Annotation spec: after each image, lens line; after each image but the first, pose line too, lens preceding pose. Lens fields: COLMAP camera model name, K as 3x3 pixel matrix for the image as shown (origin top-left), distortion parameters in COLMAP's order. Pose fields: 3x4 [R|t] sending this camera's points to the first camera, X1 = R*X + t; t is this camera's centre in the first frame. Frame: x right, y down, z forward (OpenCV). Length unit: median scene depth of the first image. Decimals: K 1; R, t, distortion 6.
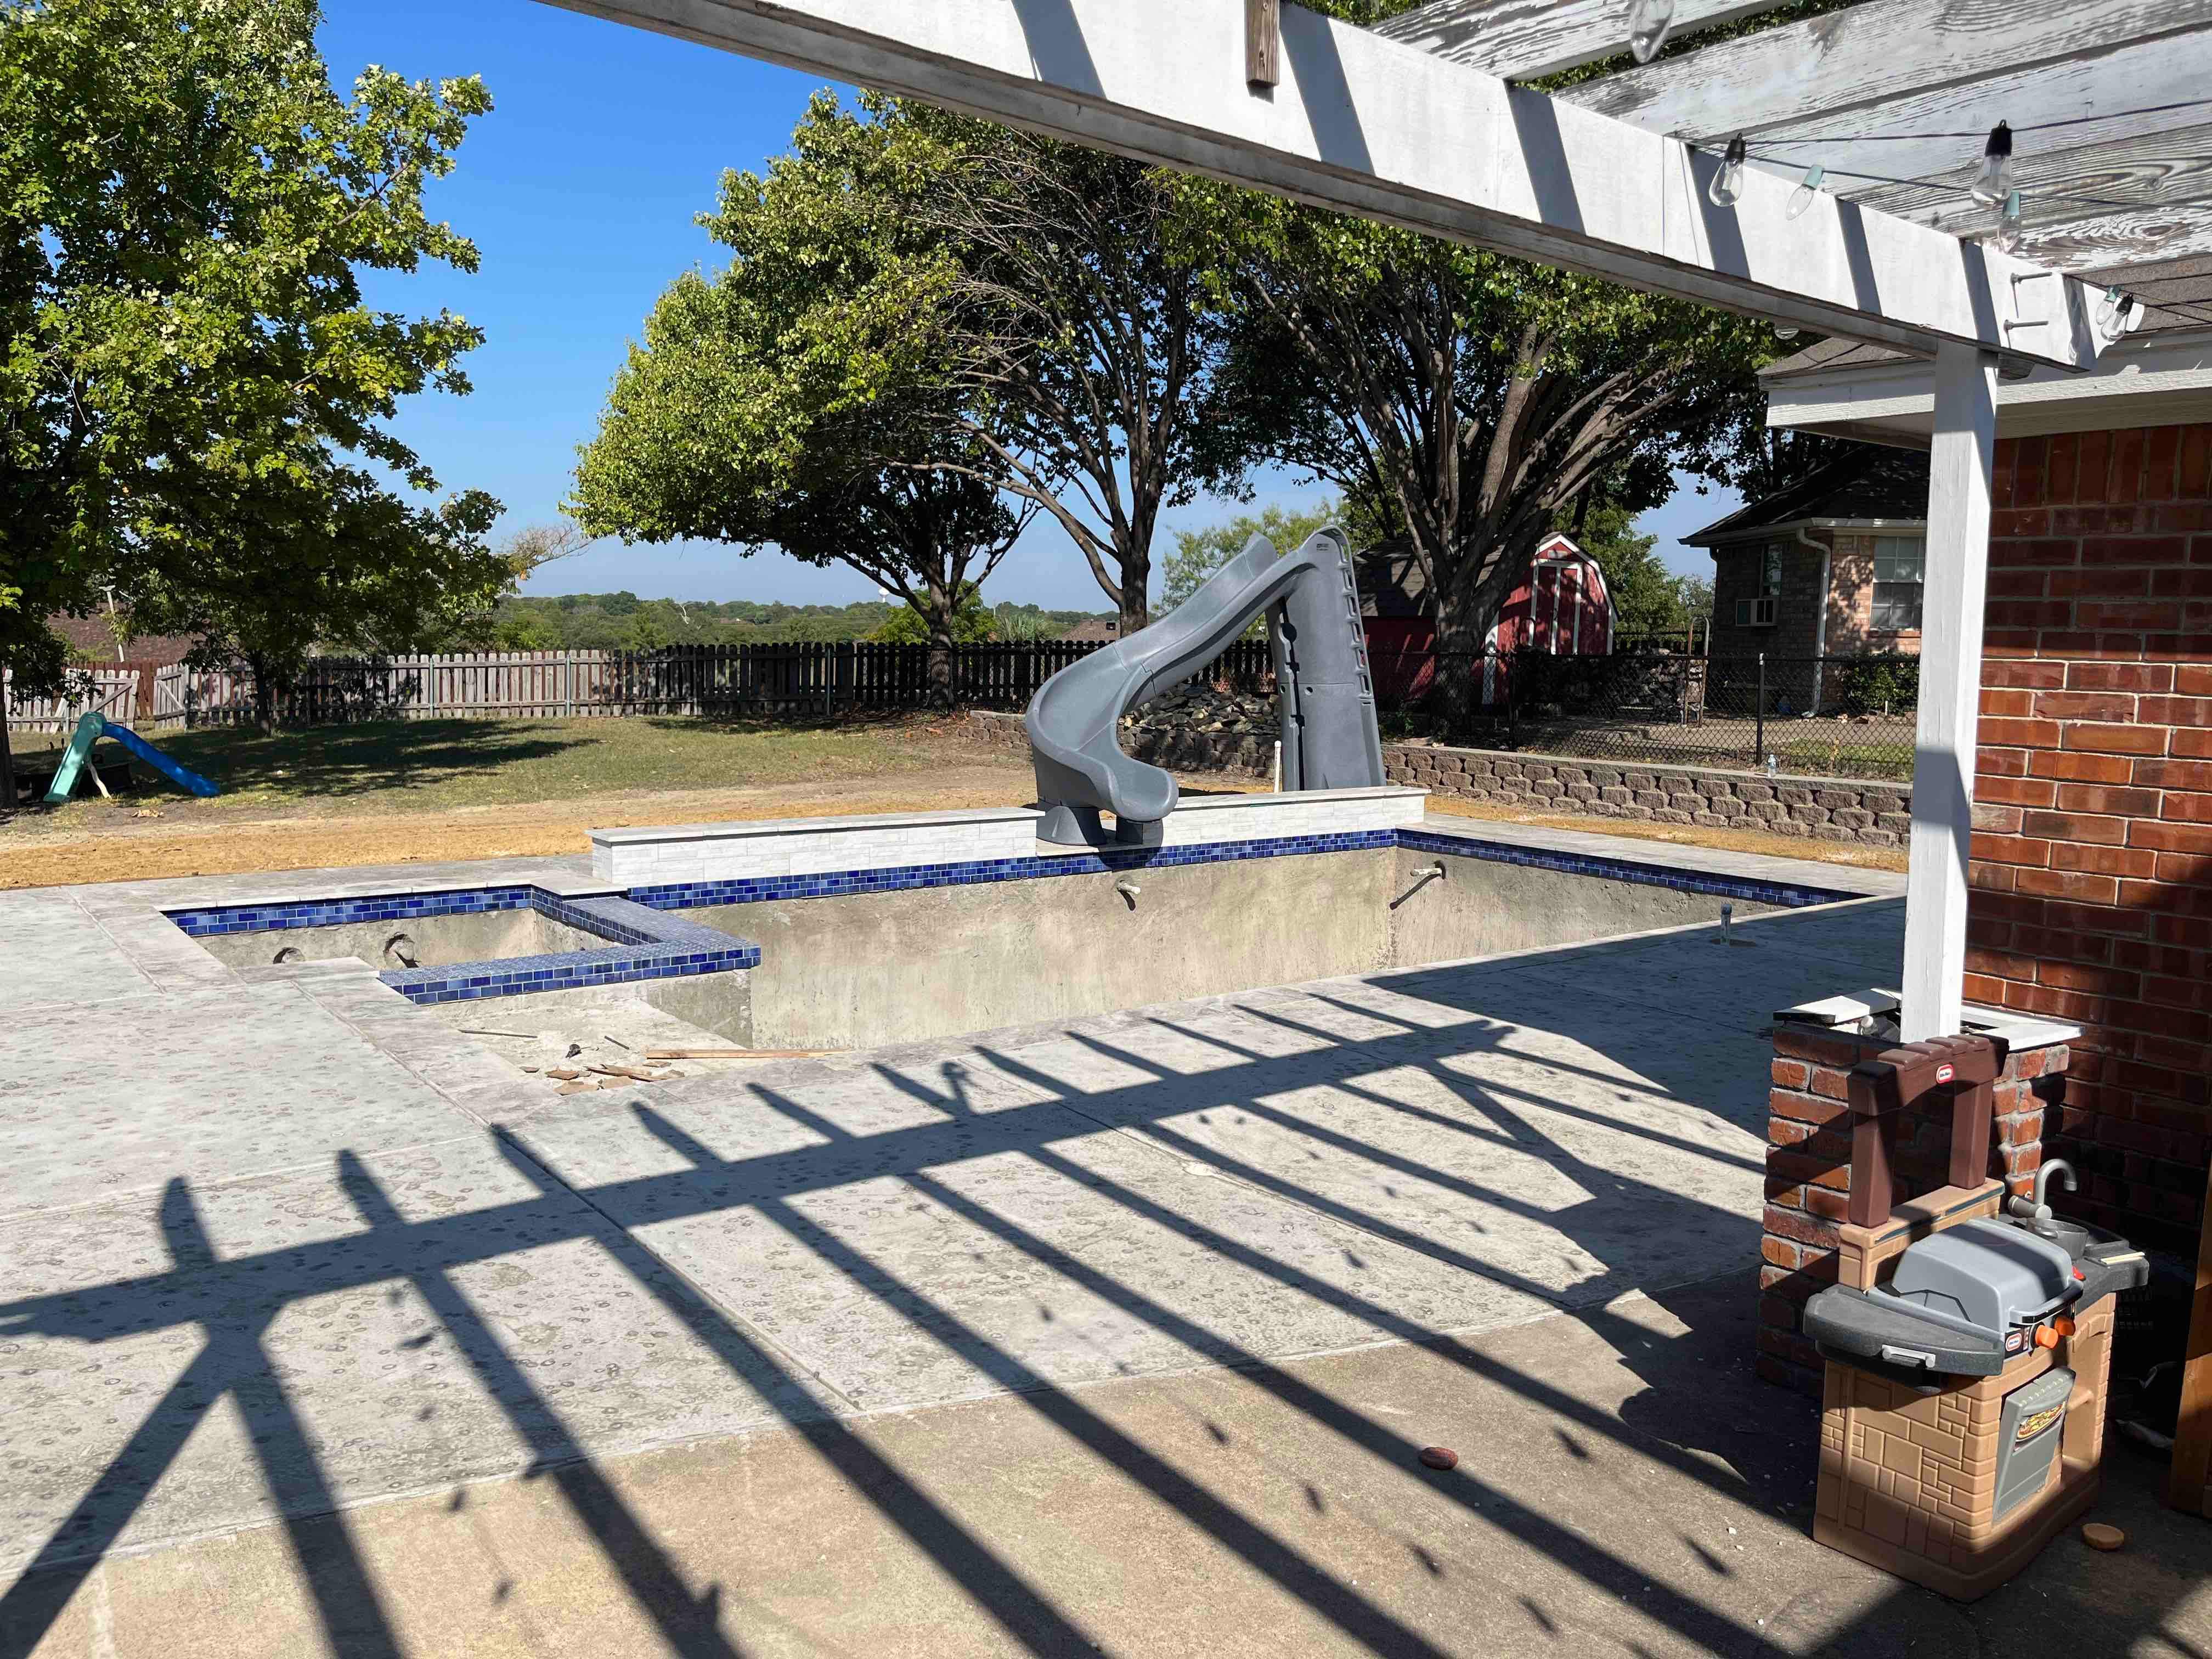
lens RADIAL K [[1704.7, 0, 1097.9], [0, 1704.7, 826.8], [0, 0, 1]] dist [0.067354, -0.080990]
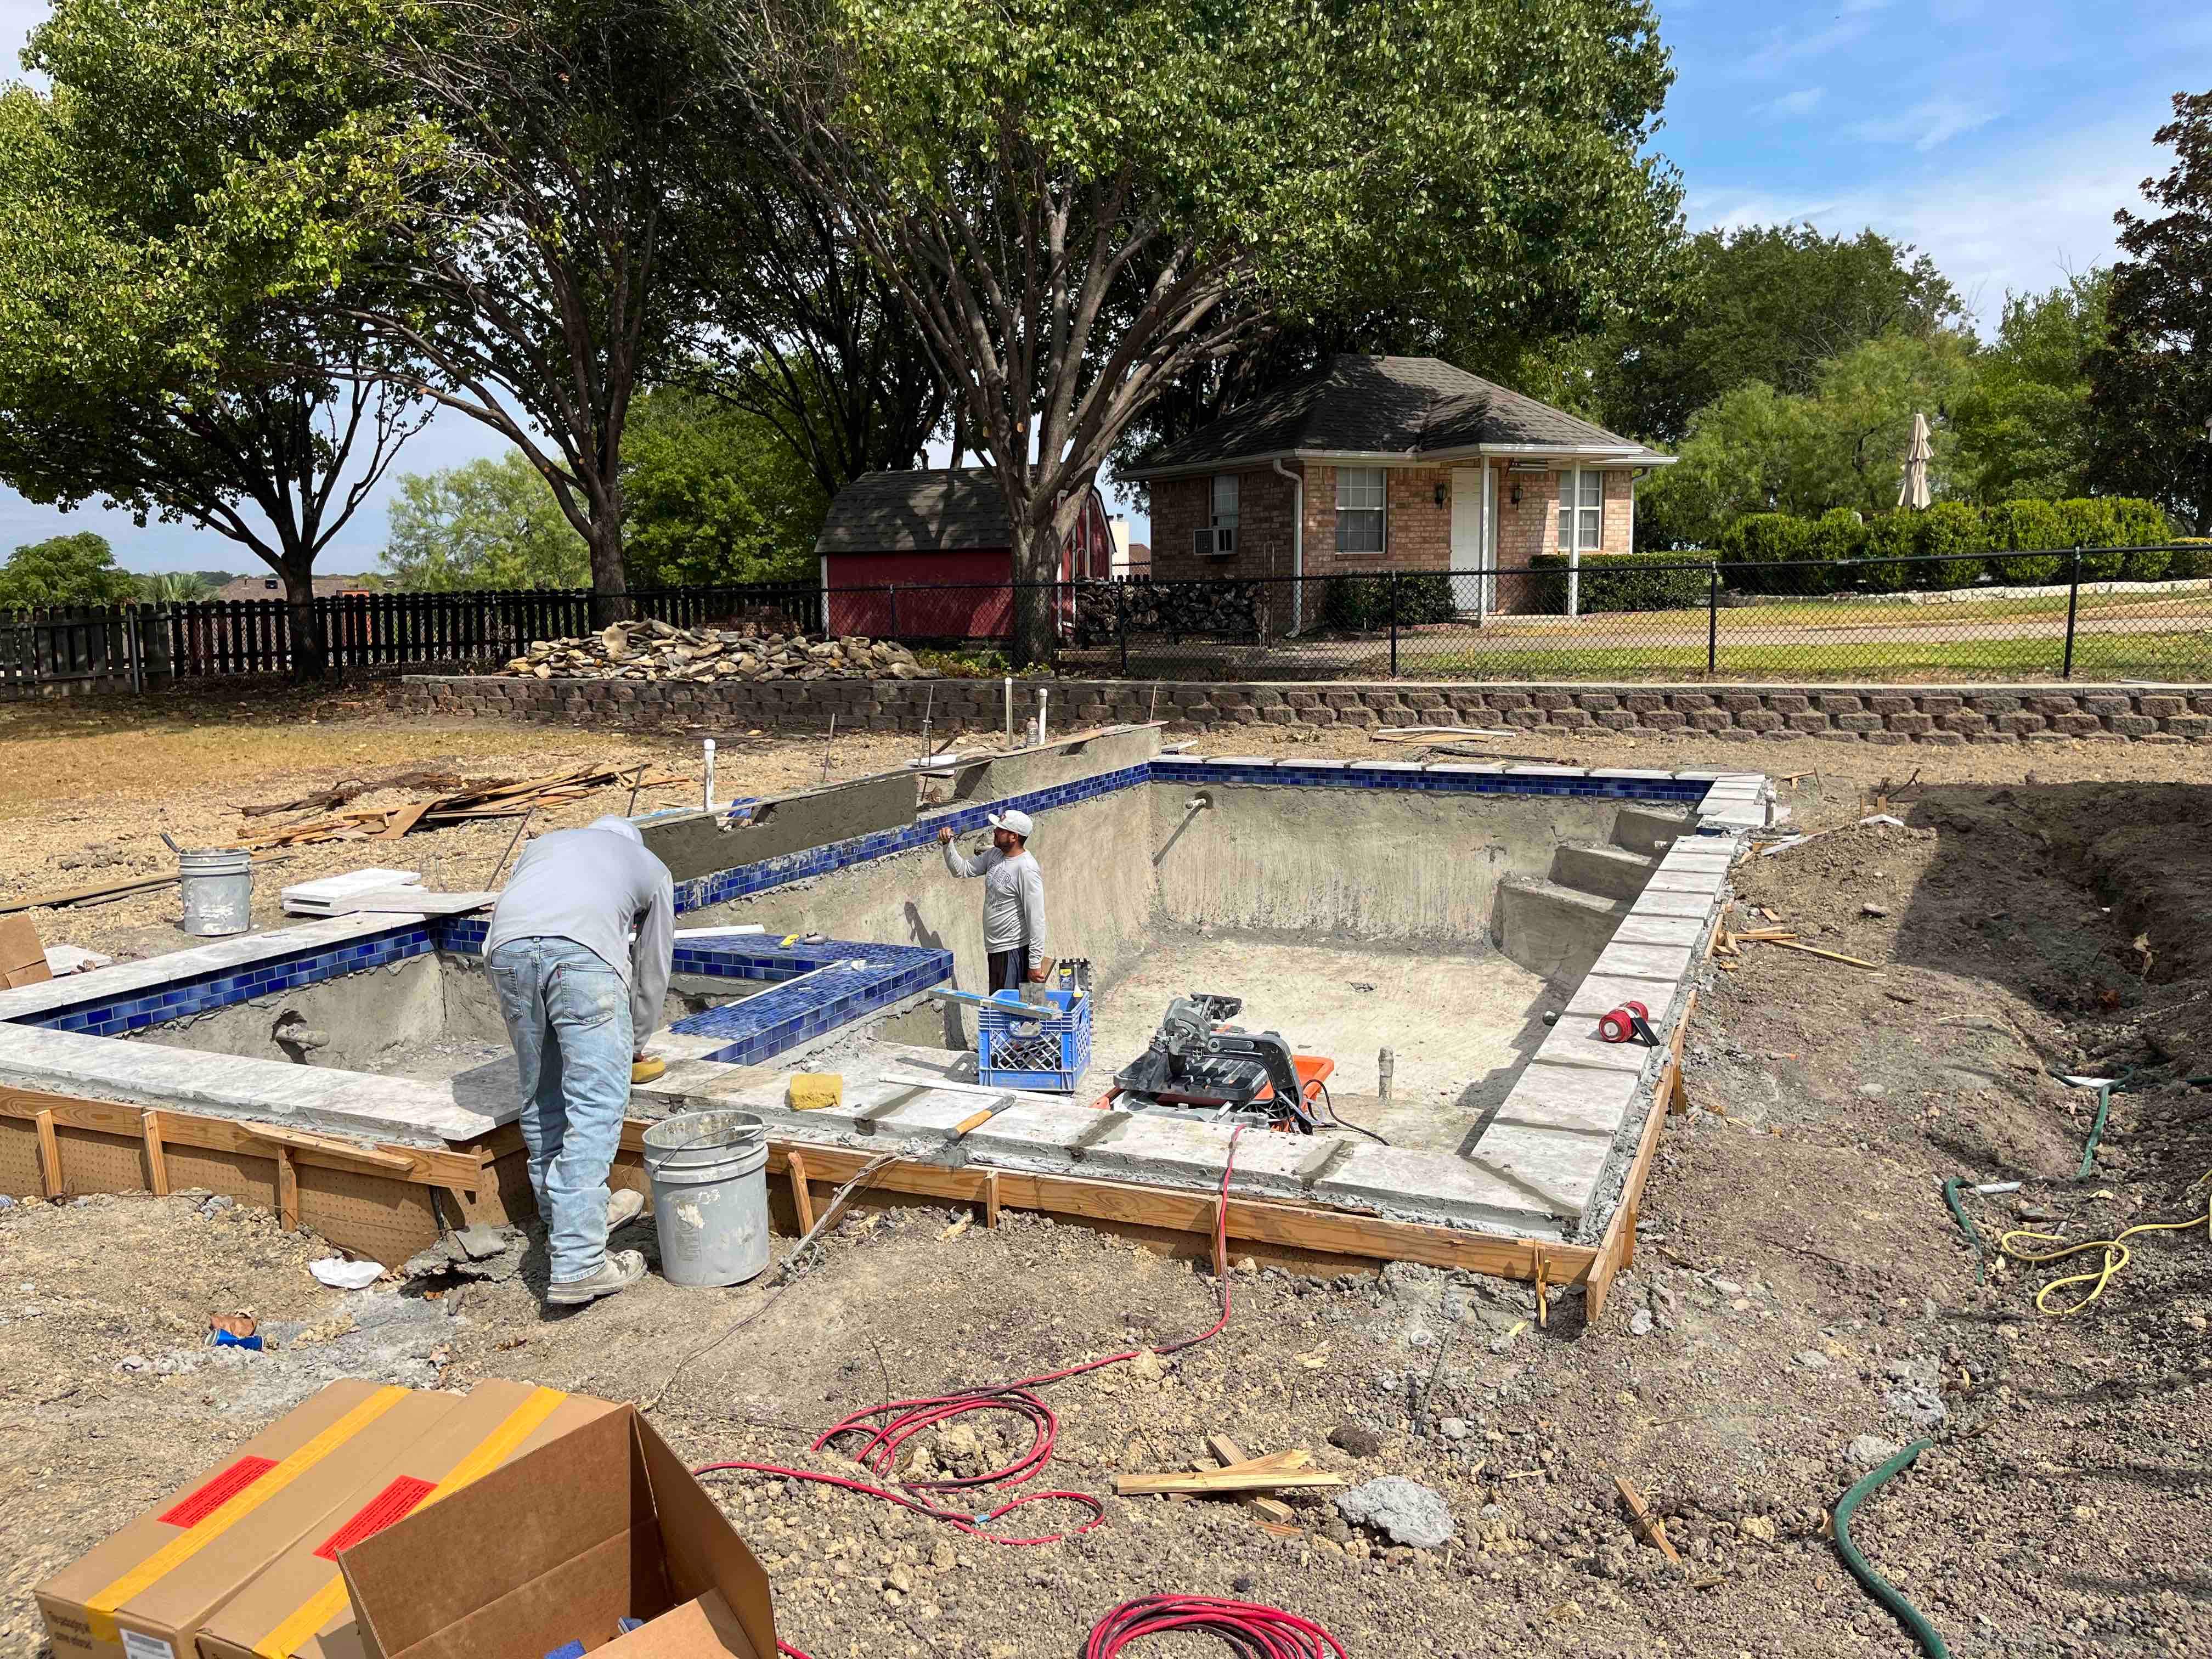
lens RADIAL K [[1704.7, 0, 1121.6], [0, 1704.7, 809.2], [0, 0, 1]] dist [0.067354, -0.080990]
pose [[0.880606, -0.092049, 0.464823, -0.282732], [0.083749, 0.995742, 0.038525, -0.010276], [-0.466390, 0.005003, 0.884565, 0.166600]]
